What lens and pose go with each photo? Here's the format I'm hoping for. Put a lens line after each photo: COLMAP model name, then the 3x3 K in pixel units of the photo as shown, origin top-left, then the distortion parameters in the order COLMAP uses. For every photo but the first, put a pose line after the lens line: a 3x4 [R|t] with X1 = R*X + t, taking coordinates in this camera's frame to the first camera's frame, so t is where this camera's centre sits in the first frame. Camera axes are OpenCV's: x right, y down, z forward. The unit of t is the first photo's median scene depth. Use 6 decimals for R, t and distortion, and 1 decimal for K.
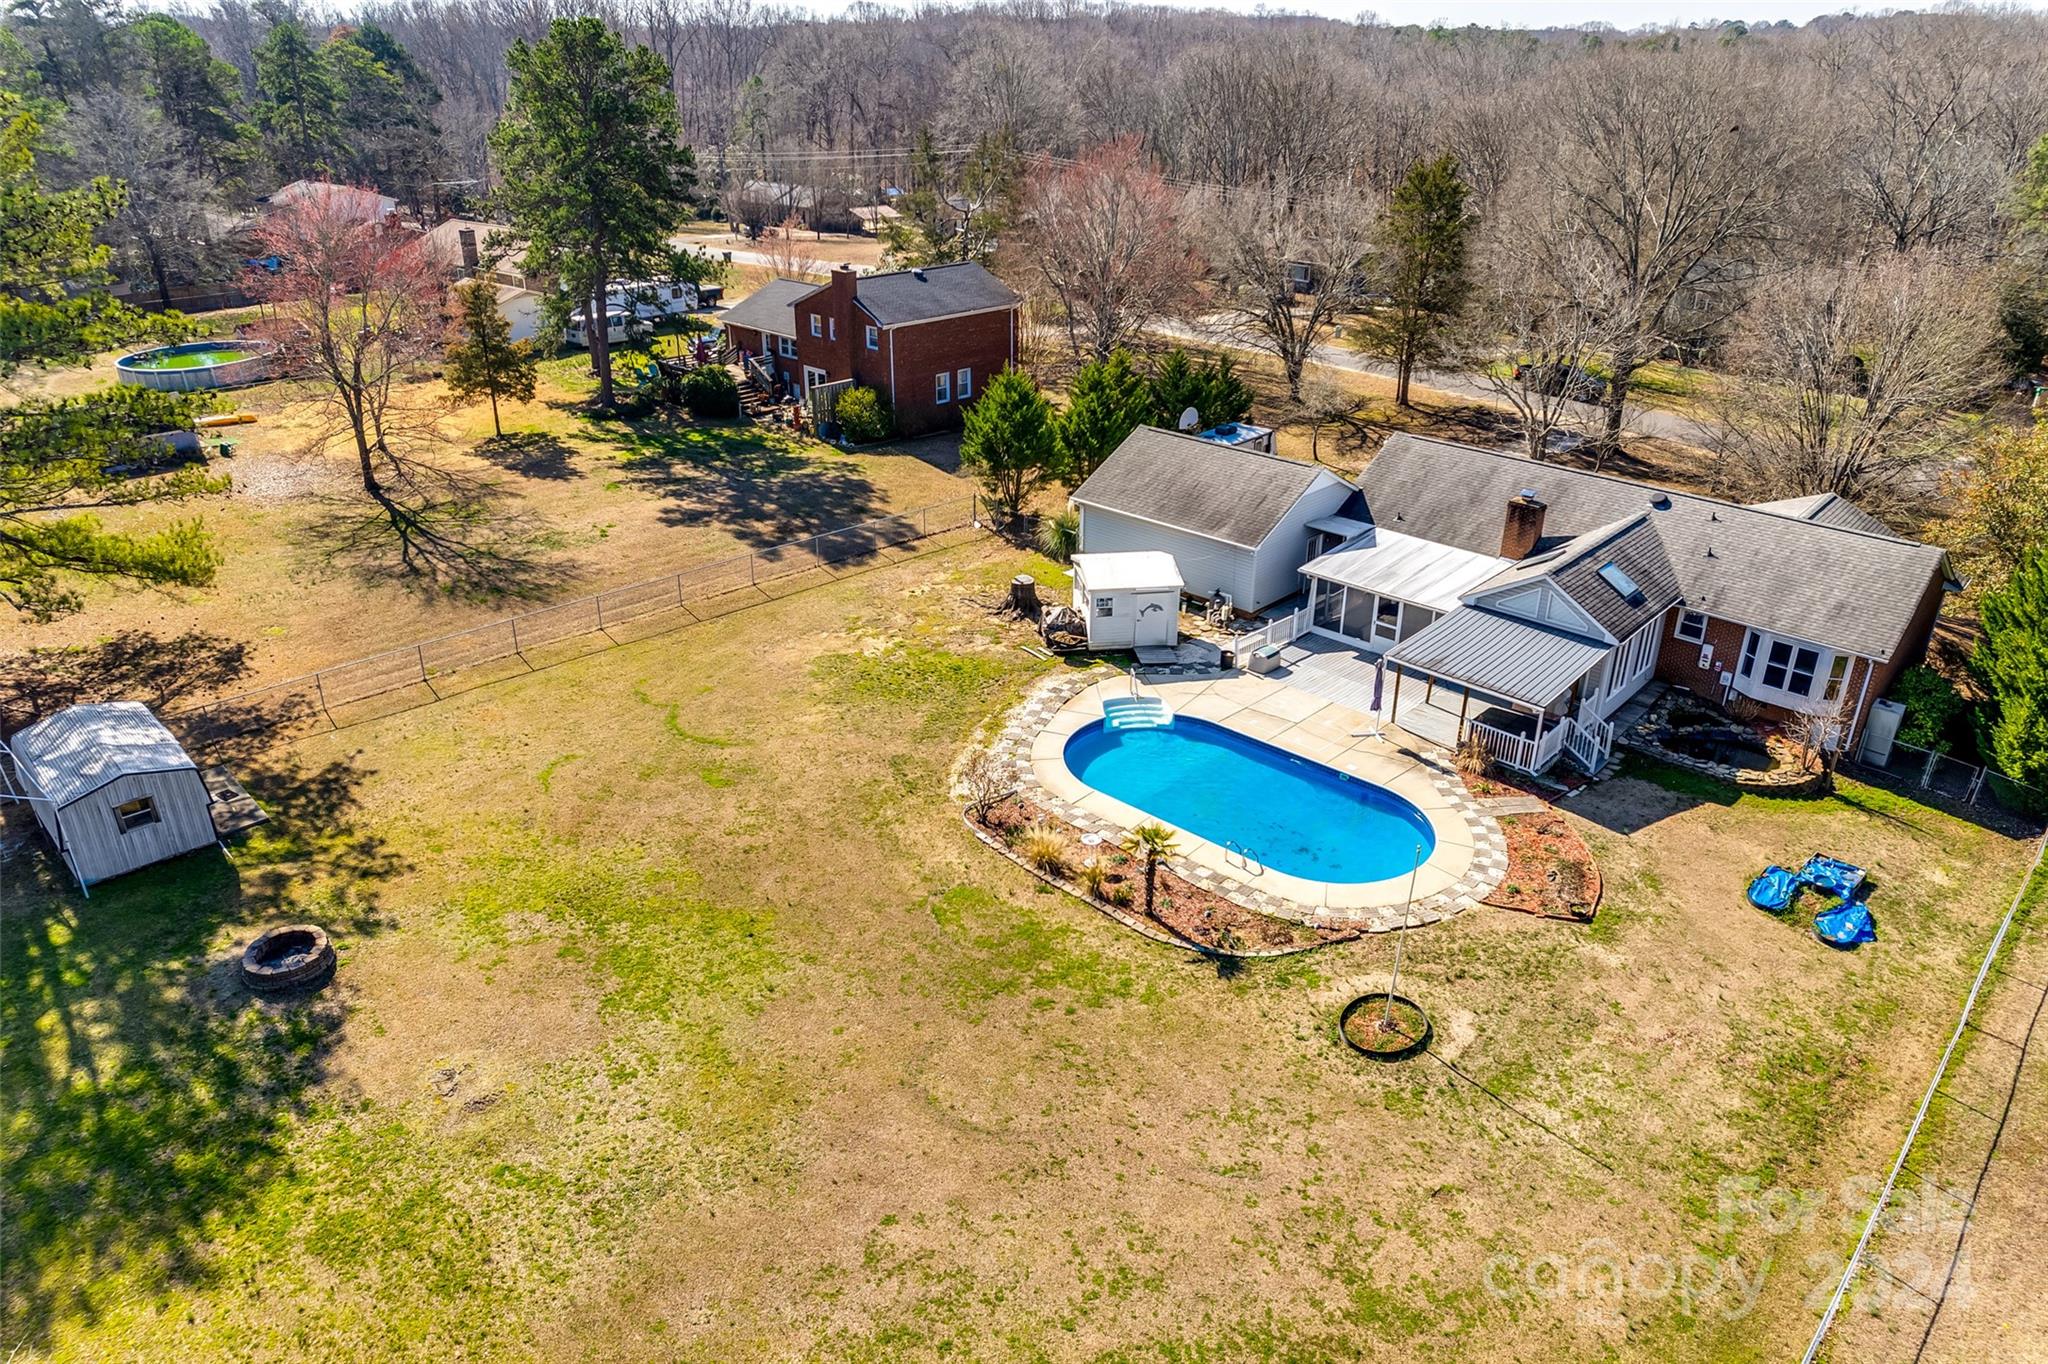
lens RADIAL K [[1377.1, 0, 1045.7], [0, 1377.1, 668.0], [0, 0, 1]] dist [-0.074864, 0.019285]
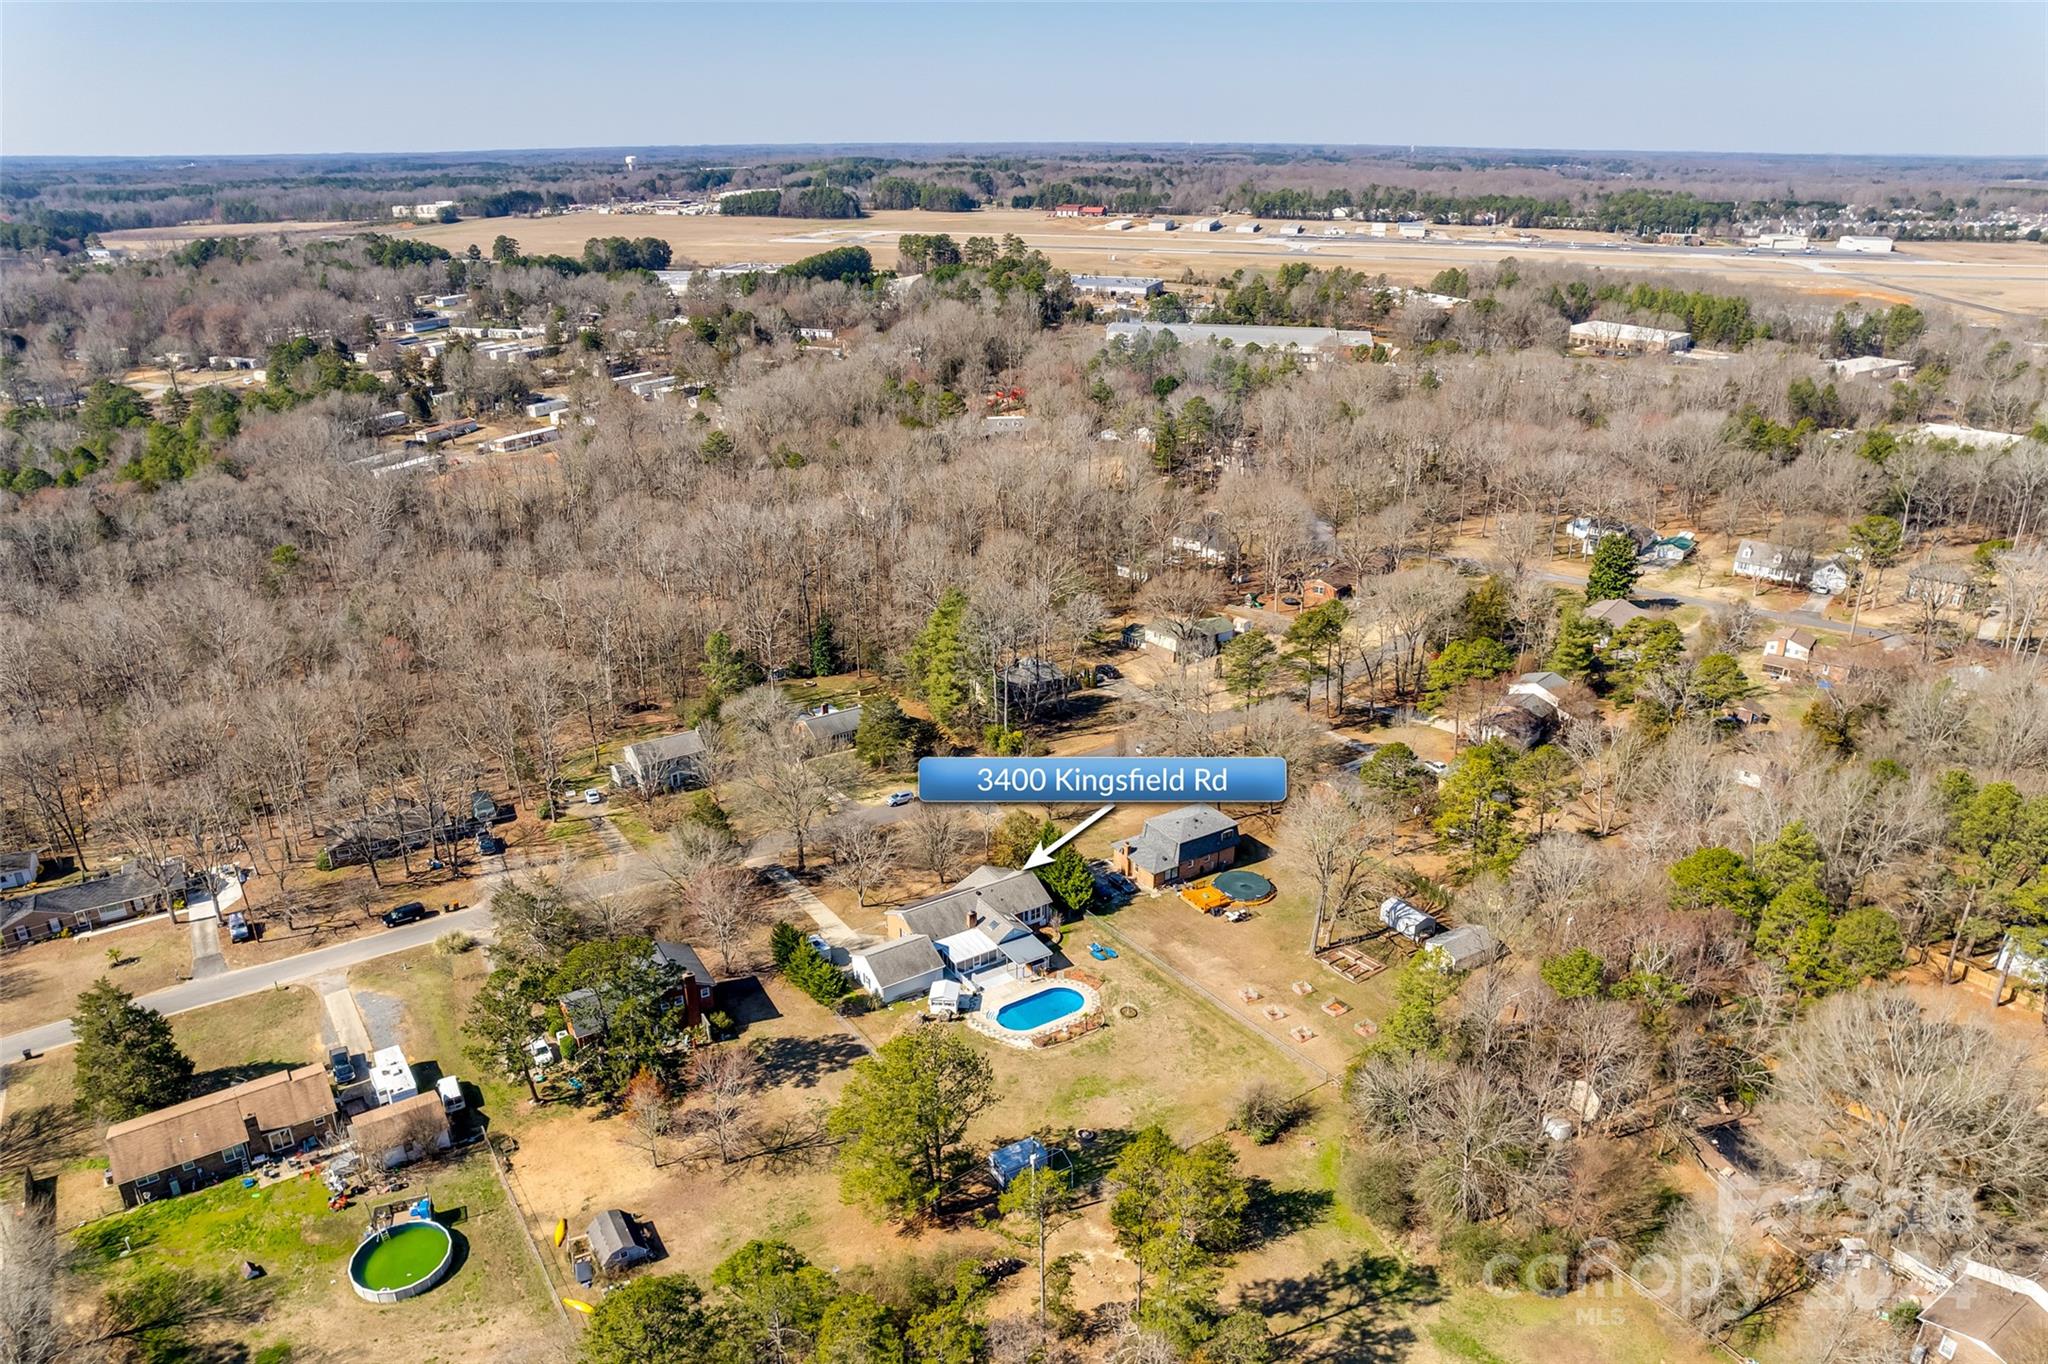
lens RADIAL K [[1377.1, 0, 1028.9], [0, 1377.1, 681.4], [0, 0, 1]] dist [-0.074864, 0.019285]
pose [[0.240920, -0.359142, 0.901651, -3.122941], [0.413870, 0.878329, 0.239267, -1.715951], [-0.877877, 0.315522, 0.360245, -0.741904]]
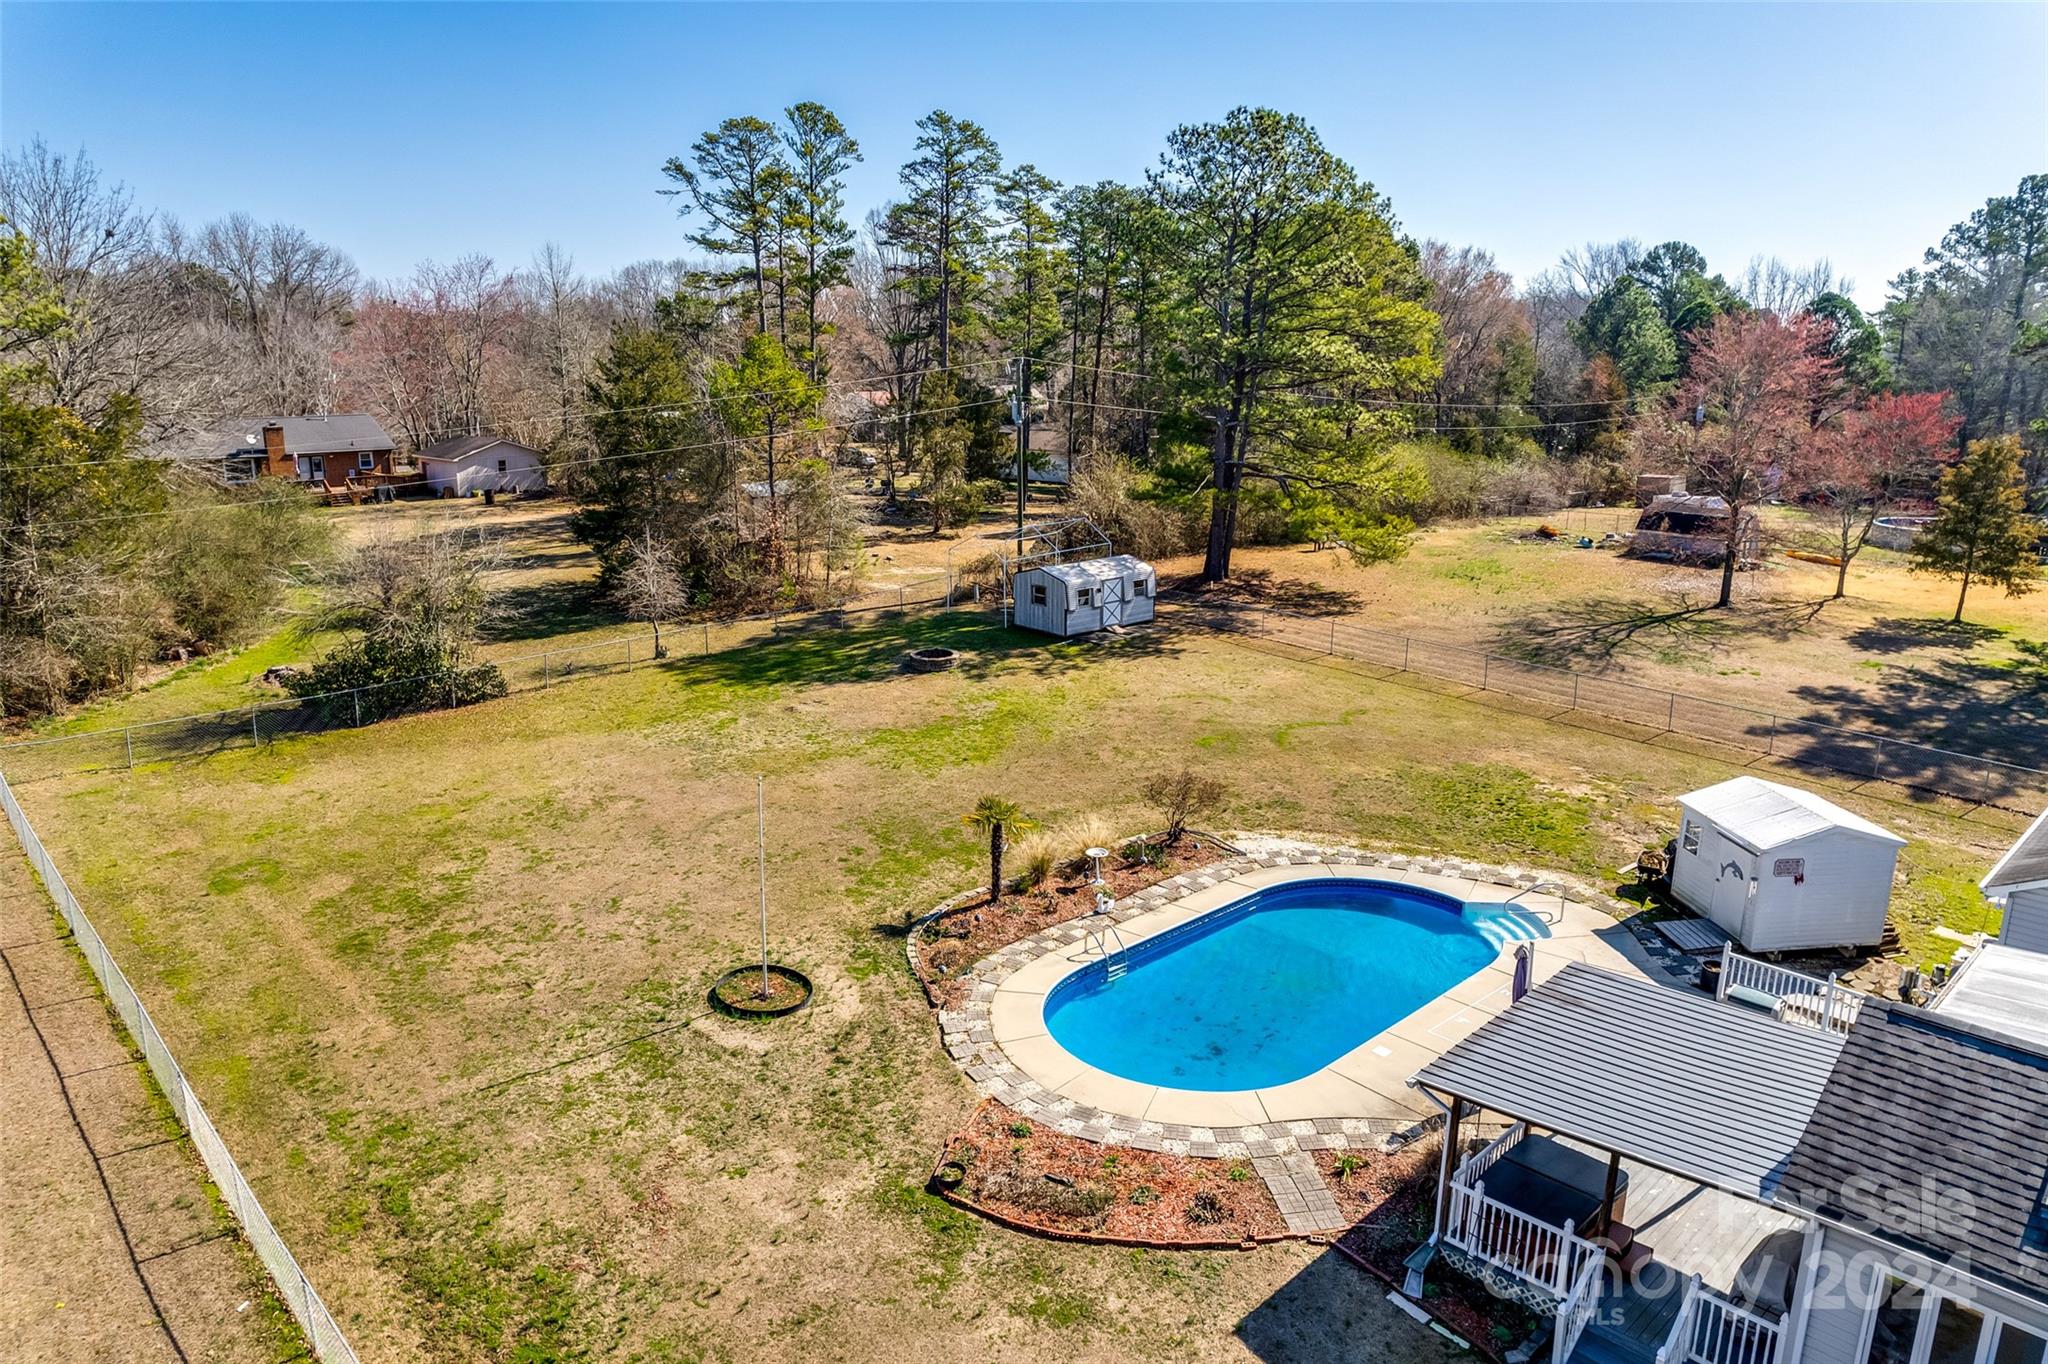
lens RADIAL K [[1377.1, 0, 1028.0], [0, 1377.1, 687.6], [0, 0, 1]] dist [-0.074864, 0.019285]
pose [[-0.061745, 0.227133, -0.971904, 0.778945], [-0.422984, 0.876039, 0.231602, -0.141719], [0.904031, 0.425400, 0.041983, 0.758689]]
